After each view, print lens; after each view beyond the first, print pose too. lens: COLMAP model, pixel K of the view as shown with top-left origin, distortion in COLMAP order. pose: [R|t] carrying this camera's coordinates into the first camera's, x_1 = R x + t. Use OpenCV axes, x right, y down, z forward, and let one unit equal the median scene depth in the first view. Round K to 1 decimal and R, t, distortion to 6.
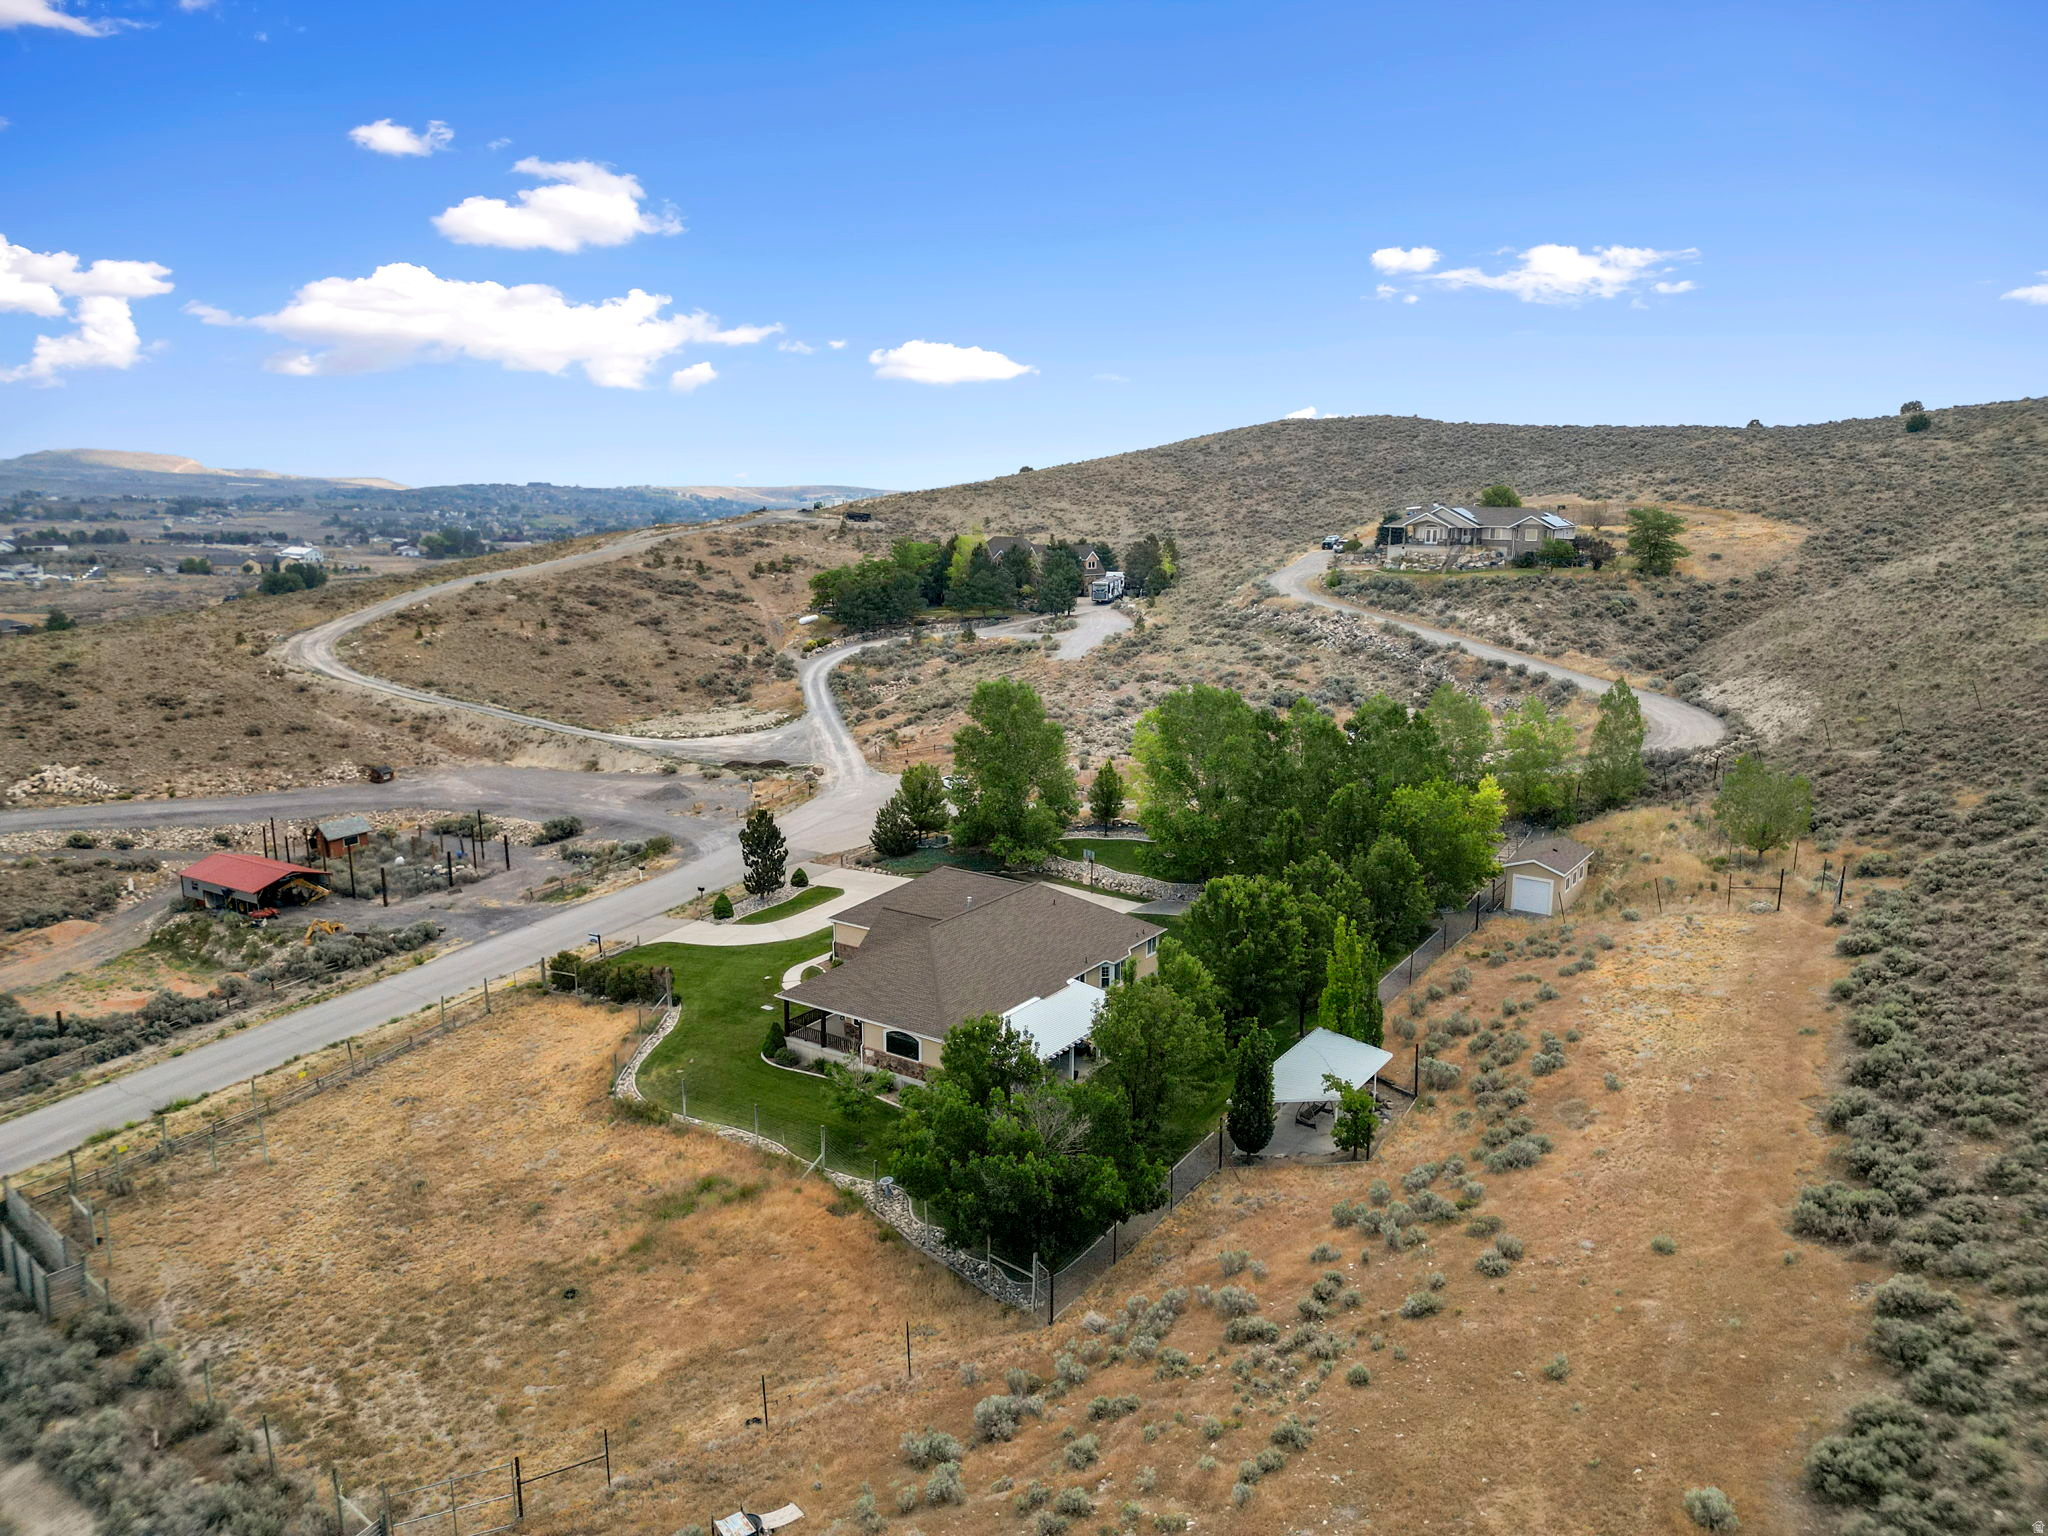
lens RADIAL K [[1416.2, 0, 1024.0], [0, 1416.2, 768.0], [0, 0, 1]] dist [0.067449, -0.085838]
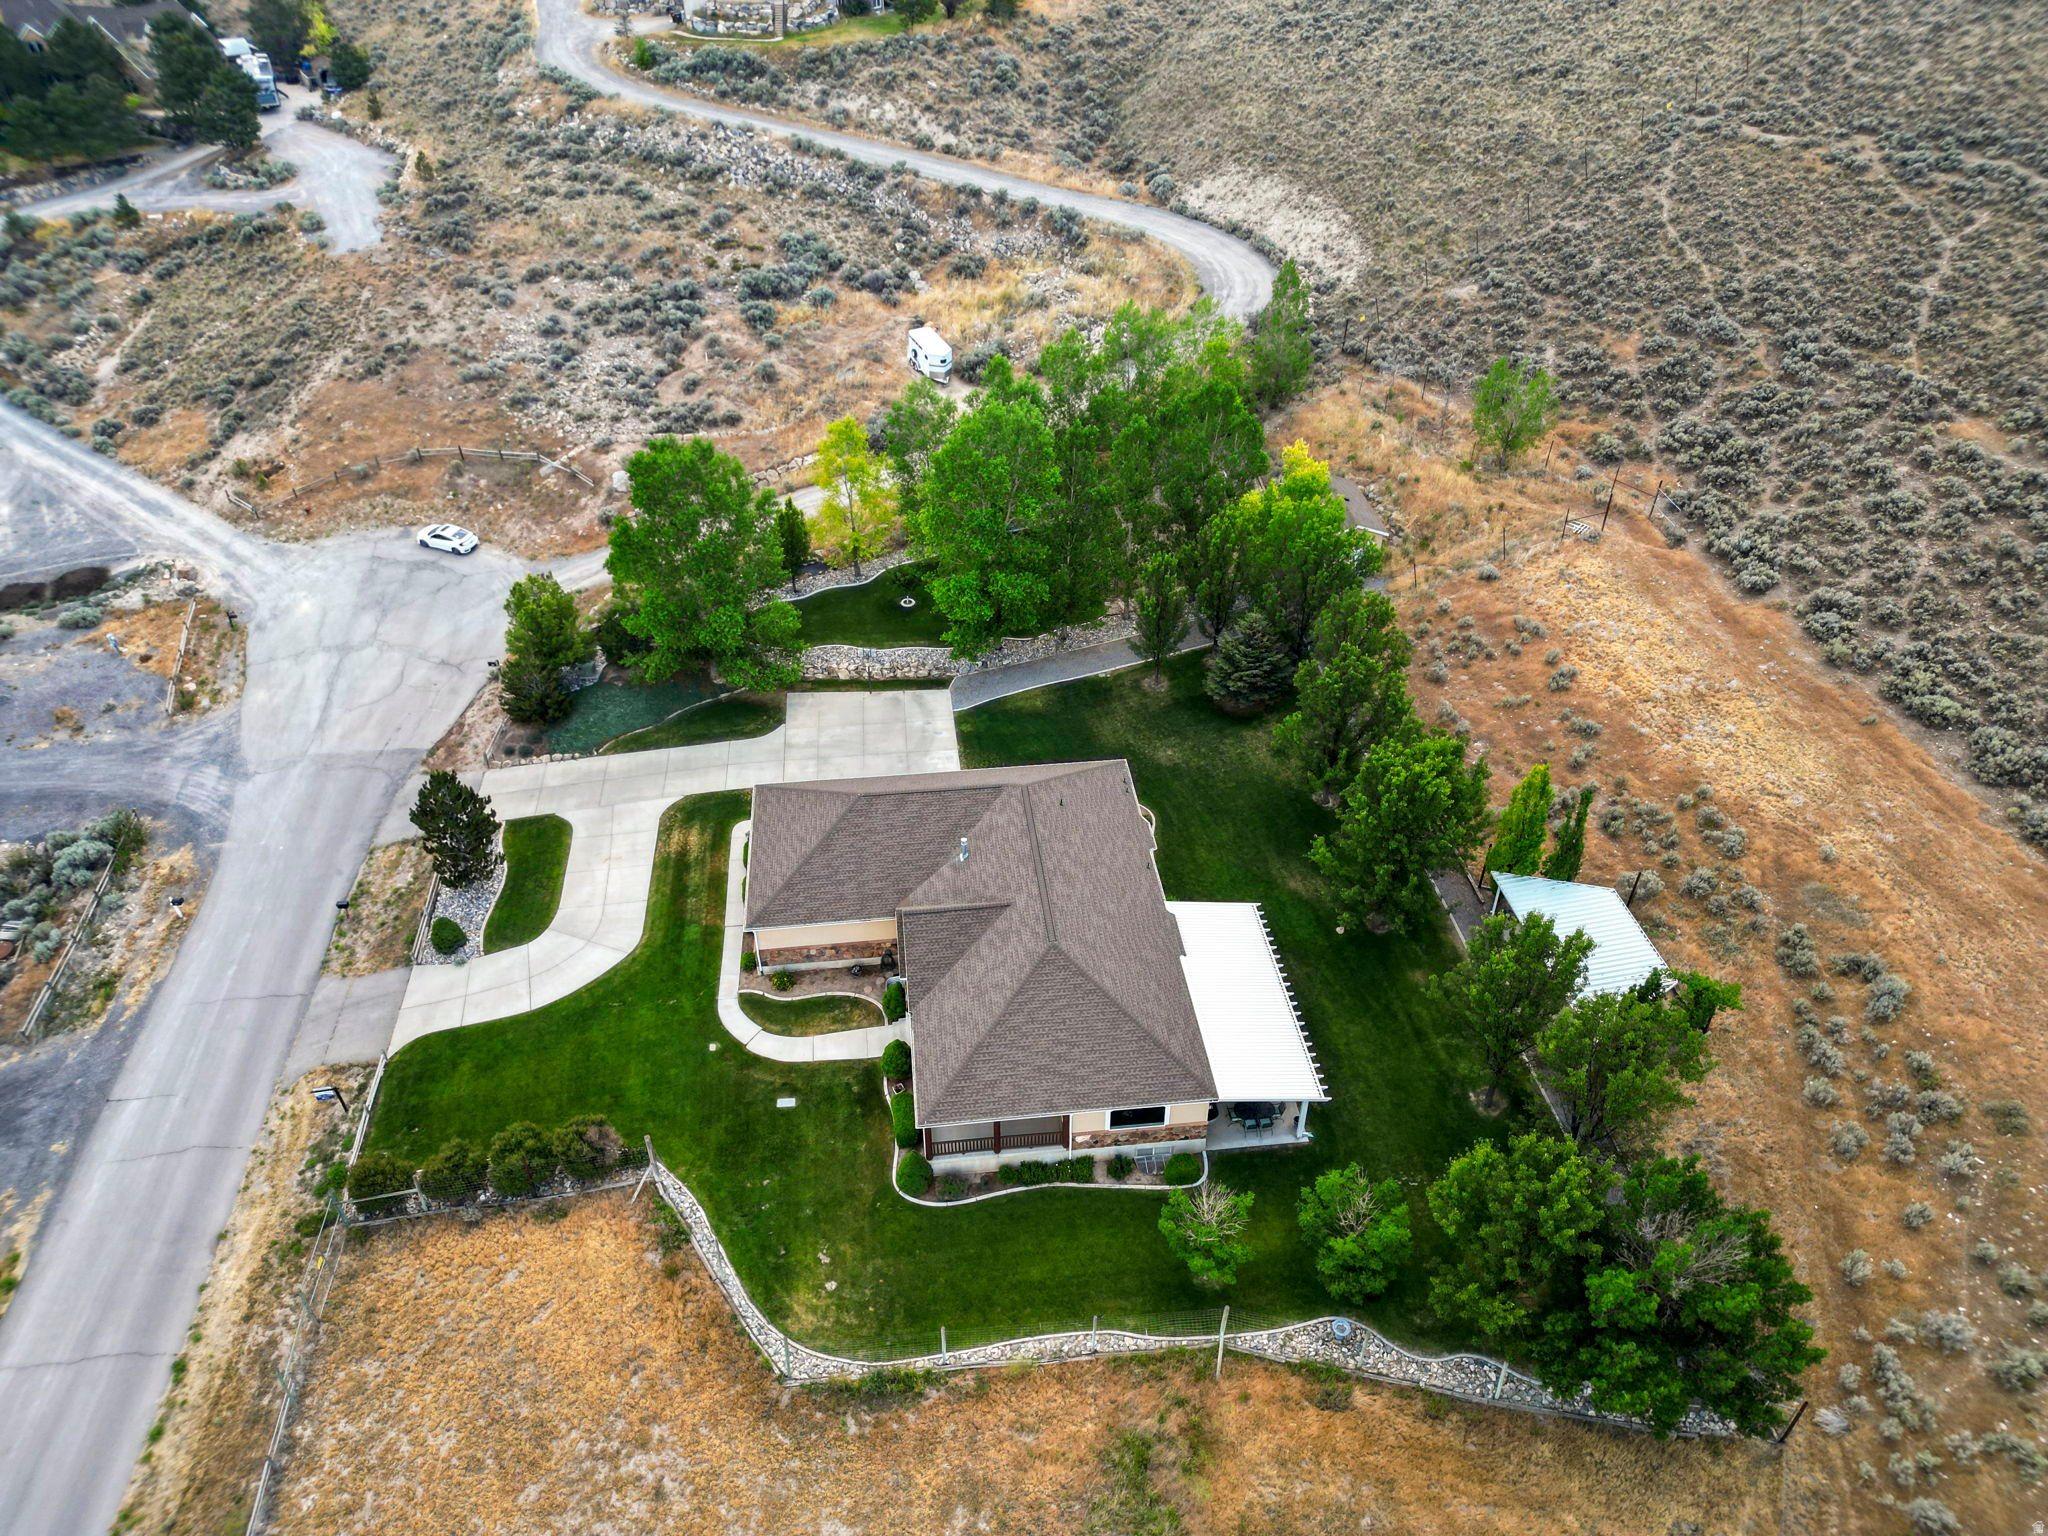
lens RADIAL K [[1416.2, 0, 1024.0], [0, 1416.2, 768.0], [0, 0, 1]] dist [0.067449, -0.085838]
pose [[0.749901, -0.397699, 0.528663, -0.237857], [0.132095, 0.873050, 0.469397, -0.172320], [-0.648228, -0.282167, 0.707235, 0.285855]]
